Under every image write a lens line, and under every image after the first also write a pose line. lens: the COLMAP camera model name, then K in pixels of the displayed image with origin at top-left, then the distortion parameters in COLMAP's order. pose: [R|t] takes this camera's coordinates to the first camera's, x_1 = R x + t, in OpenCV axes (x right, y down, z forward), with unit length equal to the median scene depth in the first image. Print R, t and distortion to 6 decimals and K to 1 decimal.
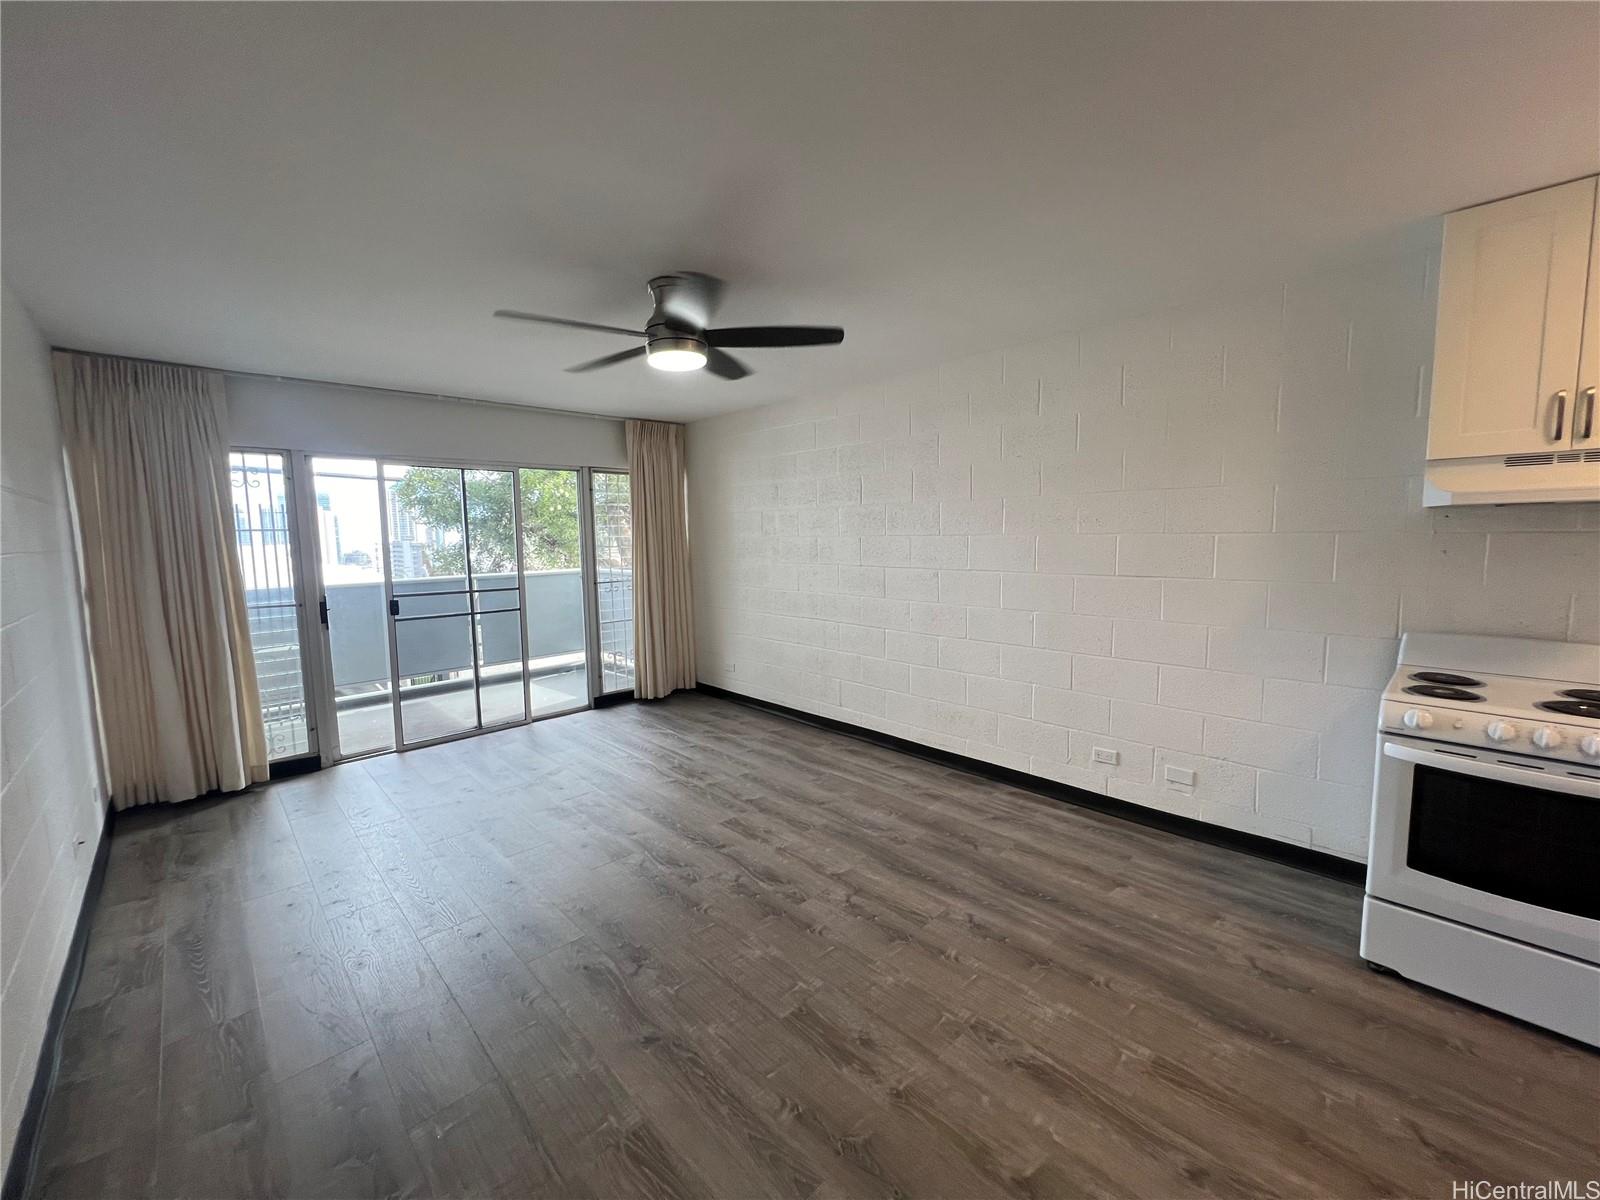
lens RADIAL K [[638.1, 0, 797.4], [0, 638.1, 592.8], [0, 0, 1]] dist [0.002297, 0.000106]
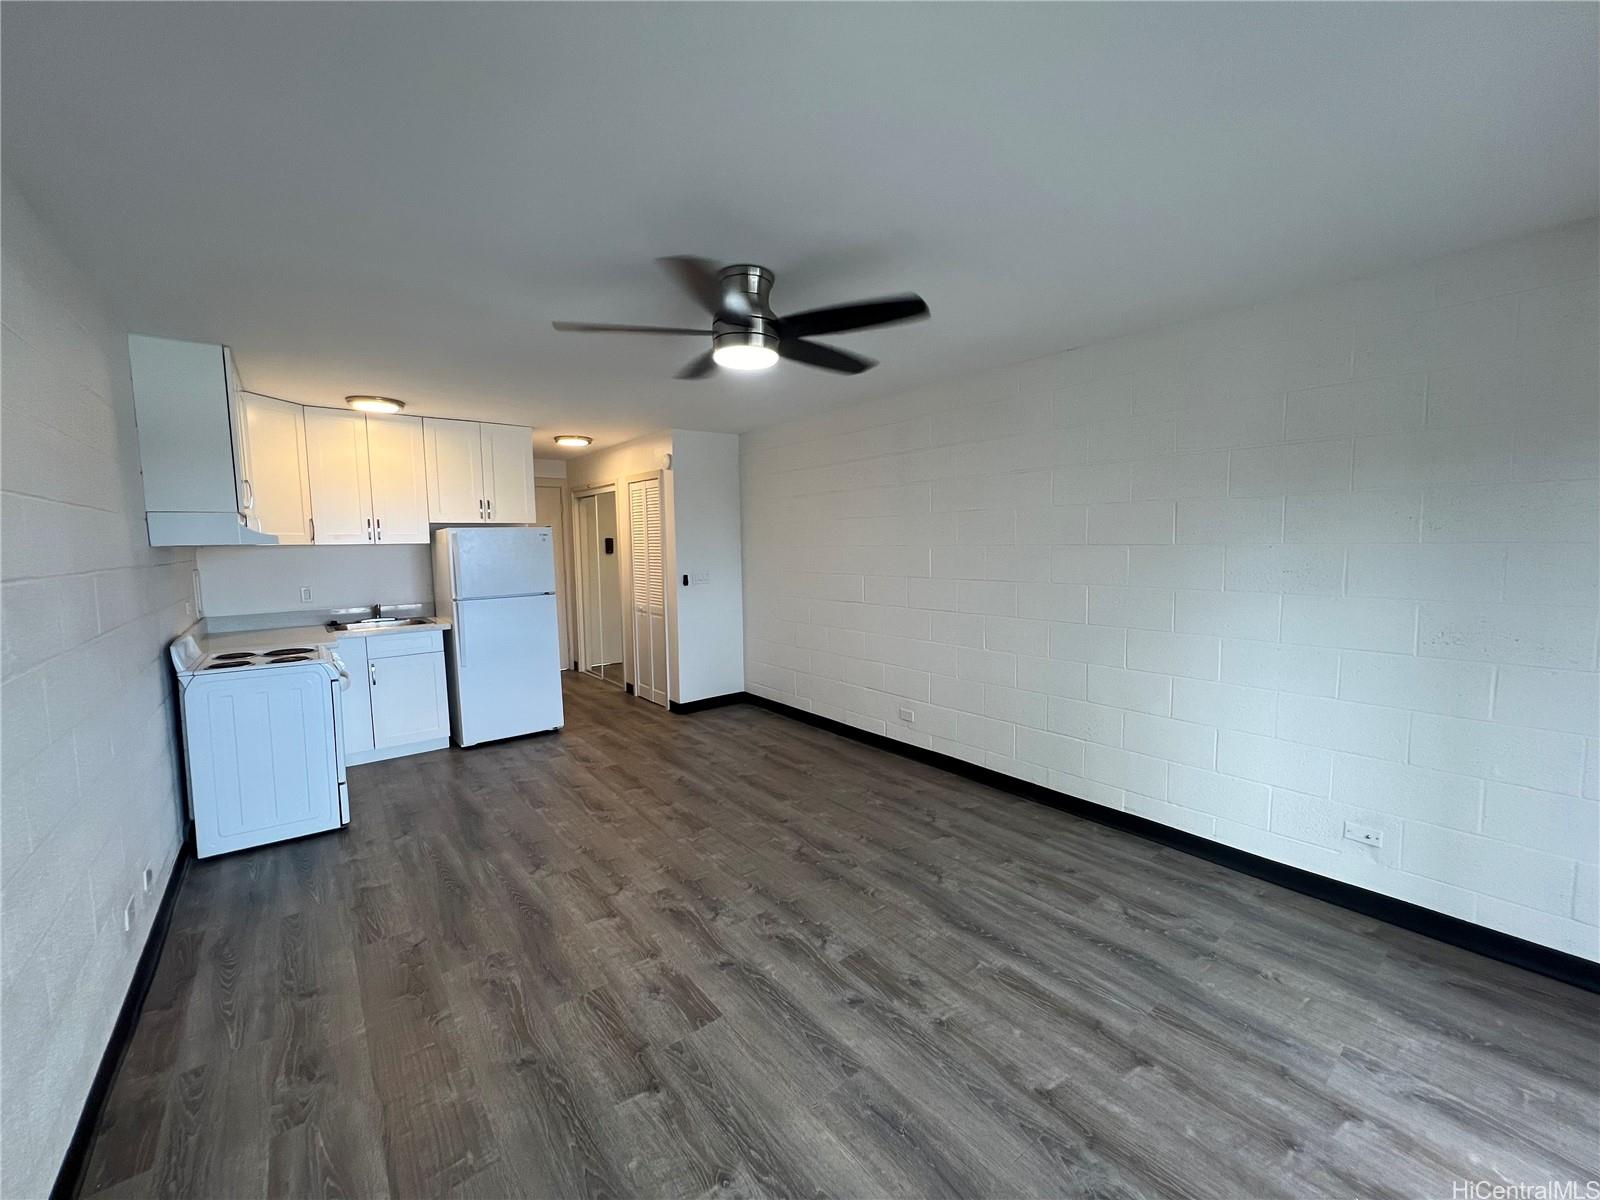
lens RADIAL K [[638.1, 0, 797.4], [0, 638.1, 592.8], [0, 0, 1]] dist [0.002297, 0.000106]
pose [[-0.994581, 0.025261, 0.100845, -0.273126], [0.042662, 0.983764, 0.174324, -0.151416], [-0.094804, 0.177682, -0.979511, 1.553827]]
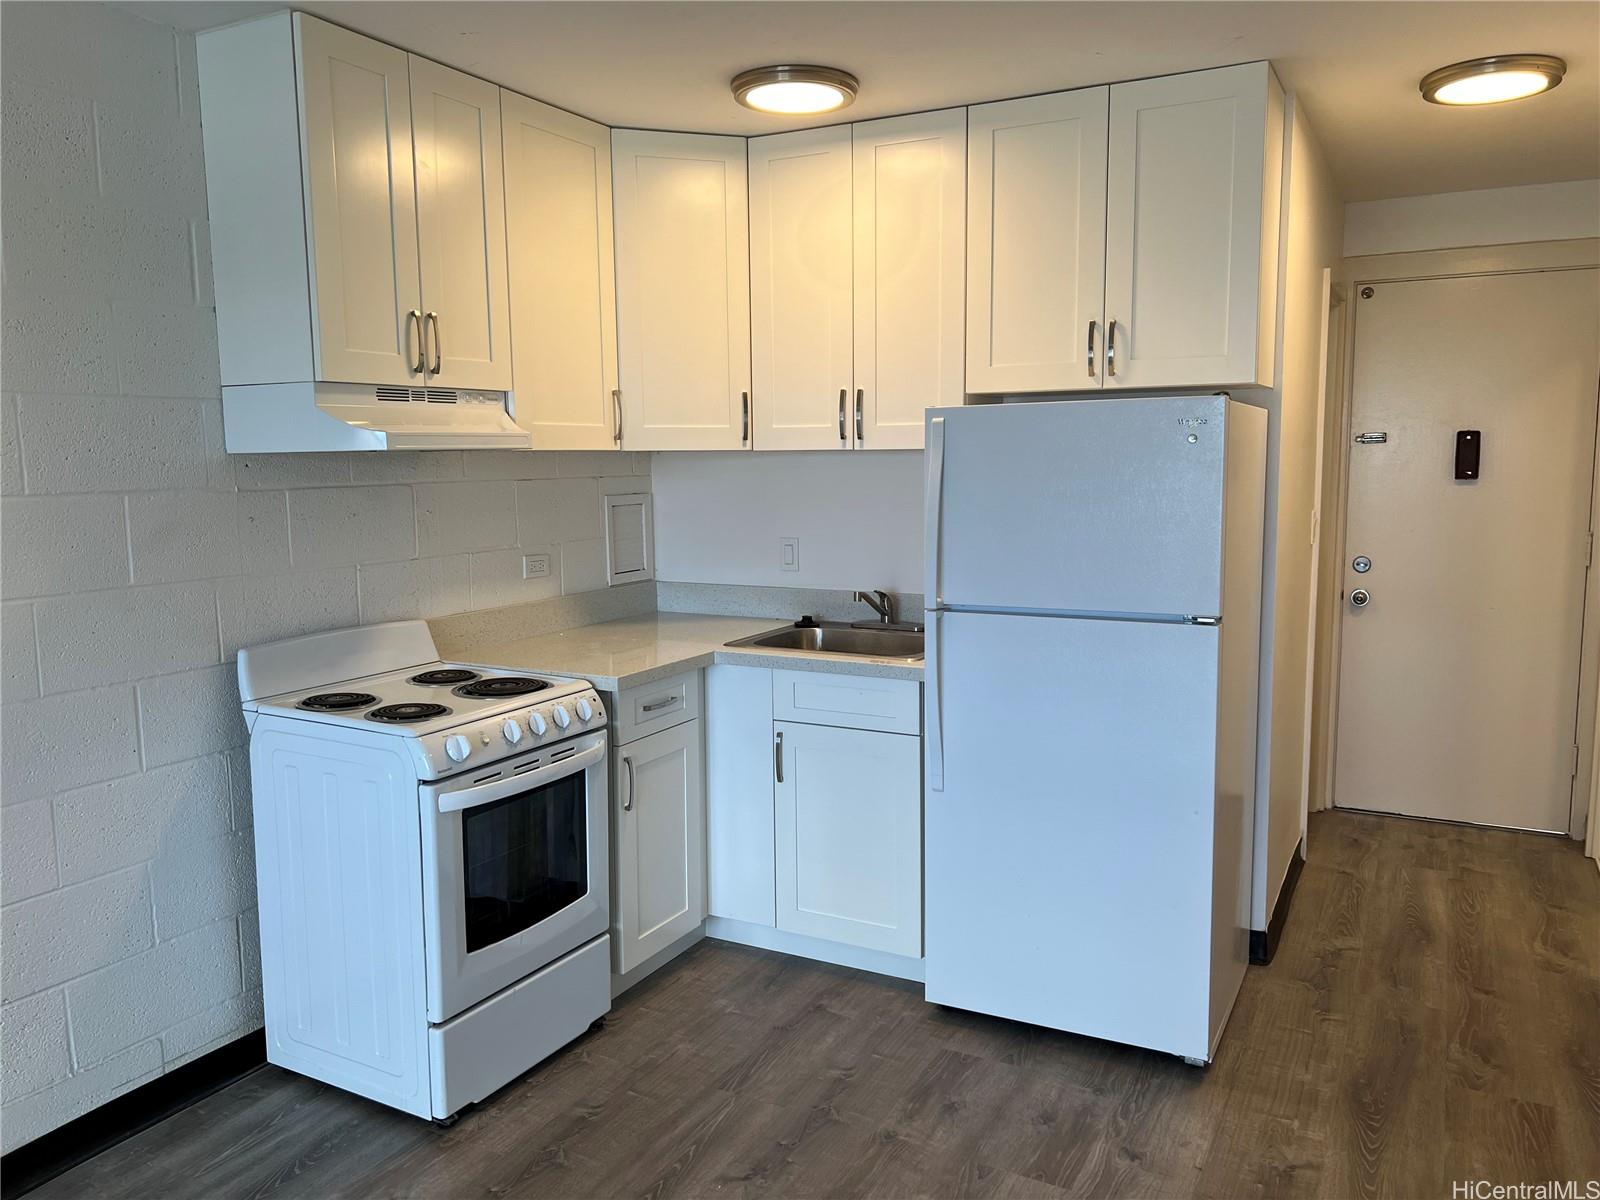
lens RADIAL K [[1218.2, 0, 800.3], [0, 1218.2, 594.8], [0, 0, 1]] dist [0.005199, 0.001345]
pose [[-0.305533, -0.089714, 0.947946, -0.264765], [0.103331, 0.986548, 0.126672, -0.065163], [-0.946558, 0.136655, -0.292153, 0.627084]]
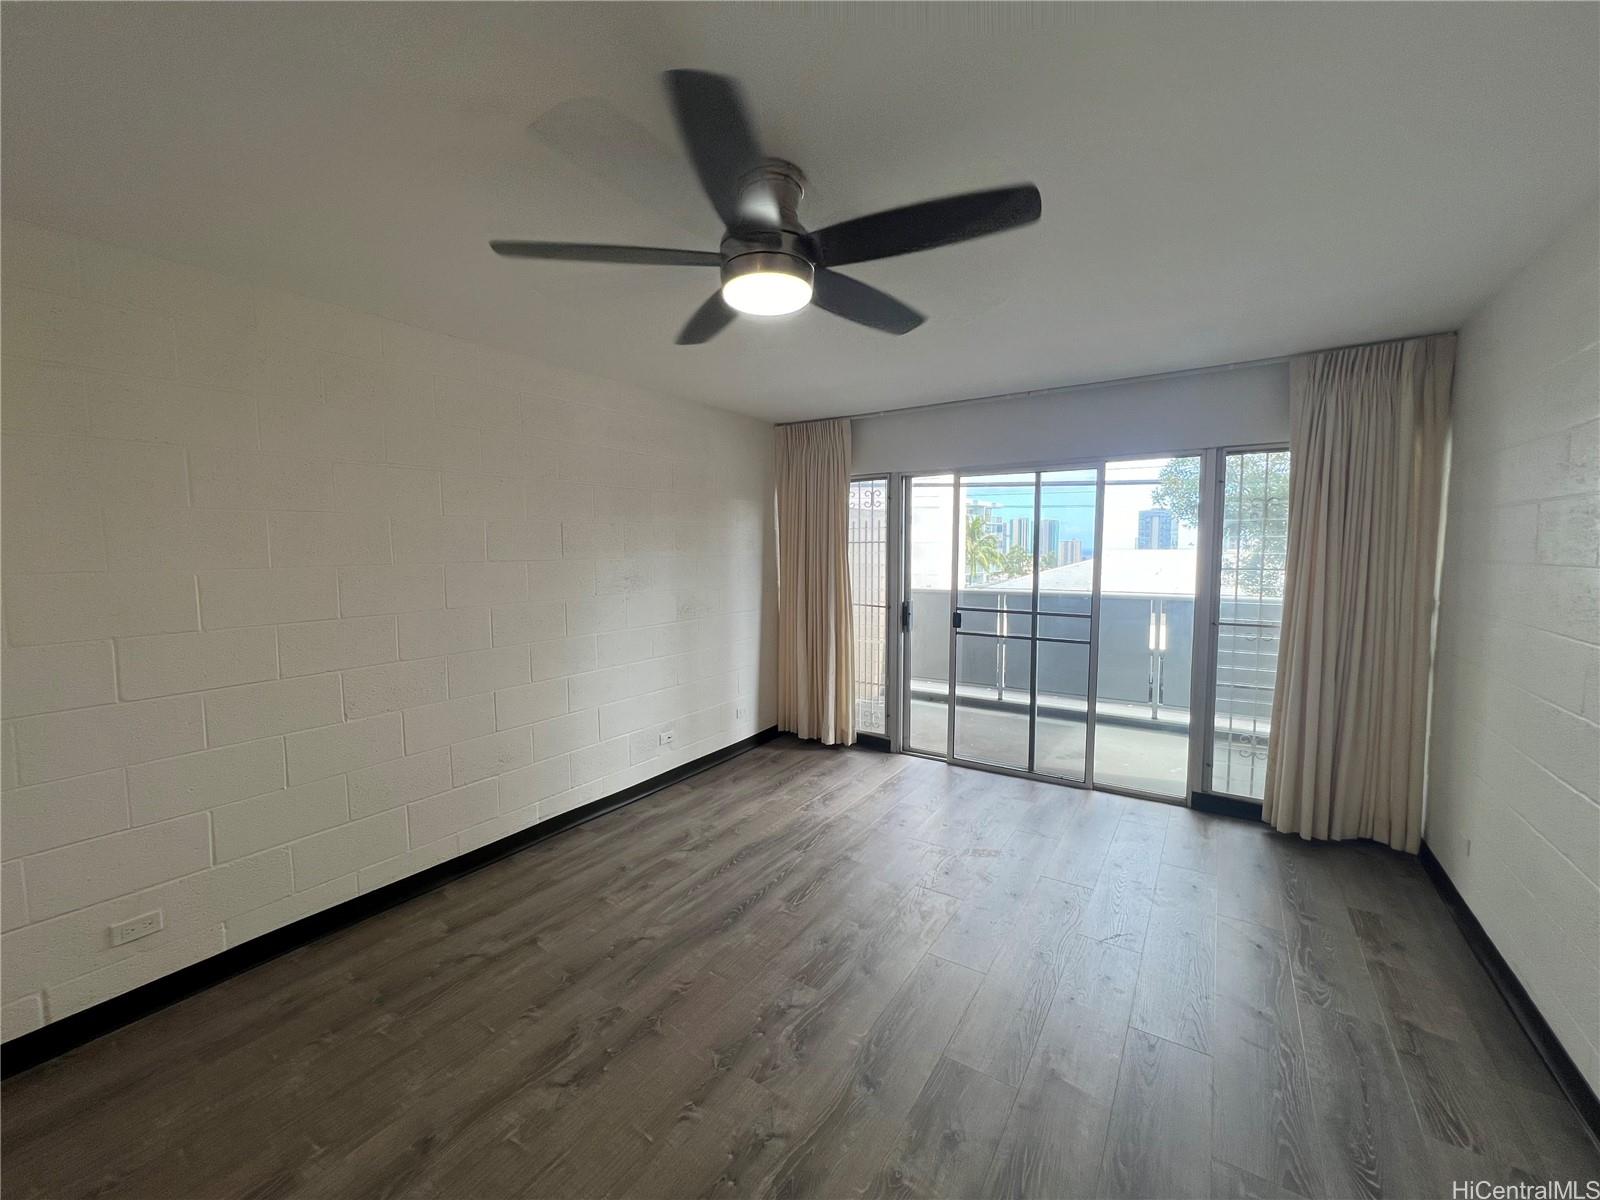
lens RADIAL K [[638.1, 0, 797.4], [0, 638.1, 592.8], [0, 0, 1]] dist [0.002297, 0.000106]
pose [[0.215075, 0.083868, -0.972990, 0.385628], [-0.089511, 0.993805, 0.065876, -0.085455], [0.972487, 0.072925, 0.221250, 0.722691]]
